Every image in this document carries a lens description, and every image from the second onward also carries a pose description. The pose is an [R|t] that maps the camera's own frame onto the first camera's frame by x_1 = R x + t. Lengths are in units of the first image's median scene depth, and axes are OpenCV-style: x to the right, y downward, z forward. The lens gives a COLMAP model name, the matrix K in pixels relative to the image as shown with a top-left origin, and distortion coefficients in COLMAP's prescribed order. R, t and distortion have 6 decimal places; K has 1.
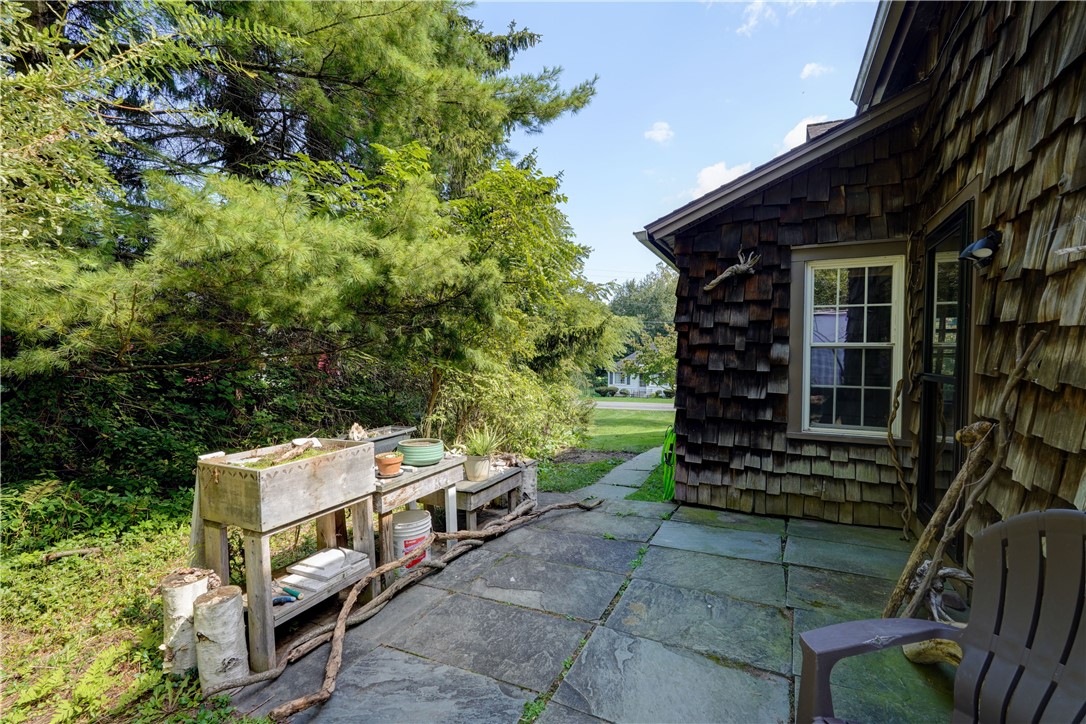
lens RADIAL K [[496.1, 0, 538.3], [0, 496.1, 365.2], [0, 0, 1]] dist [-0.005179, 0.006264]
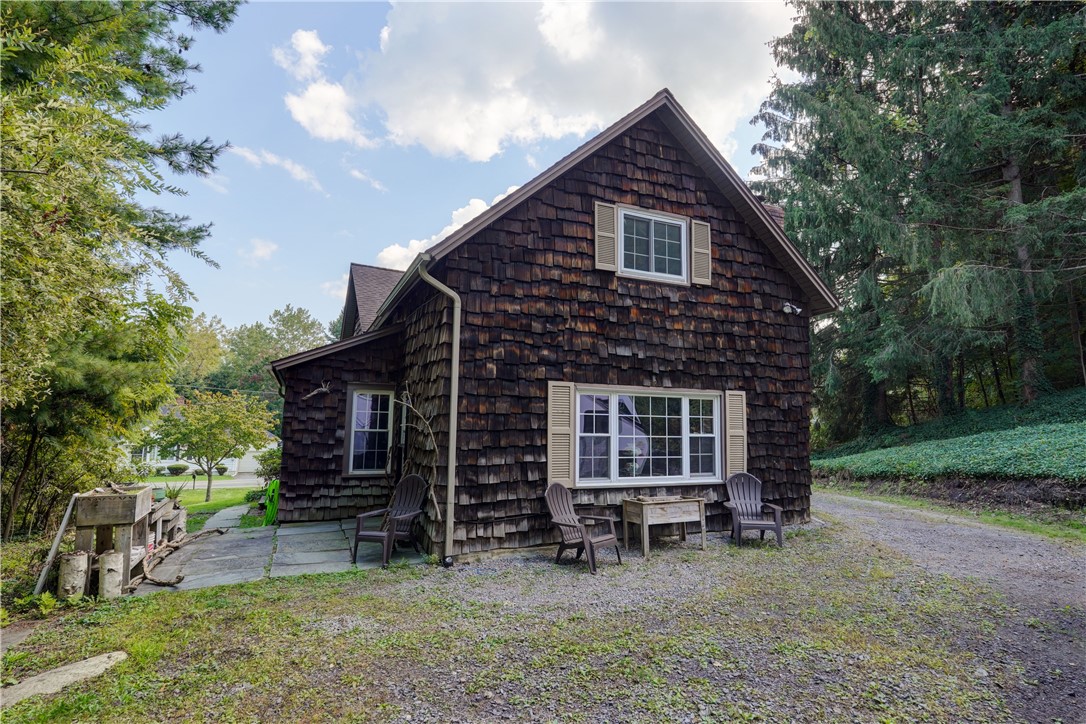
lens RADIAL K [[569.7, 0, 540.2], [0, 569.7, 364.5], [0, 0, 1]] dist [0.003712, 0.000335]
pose [[0.667651, 0.085797, 0.739514, -0.678534], [0.003068, 0.993012, -0.117977, -0.029672], [-0.744468, 0.081036, 0.662722, -1.112997]]
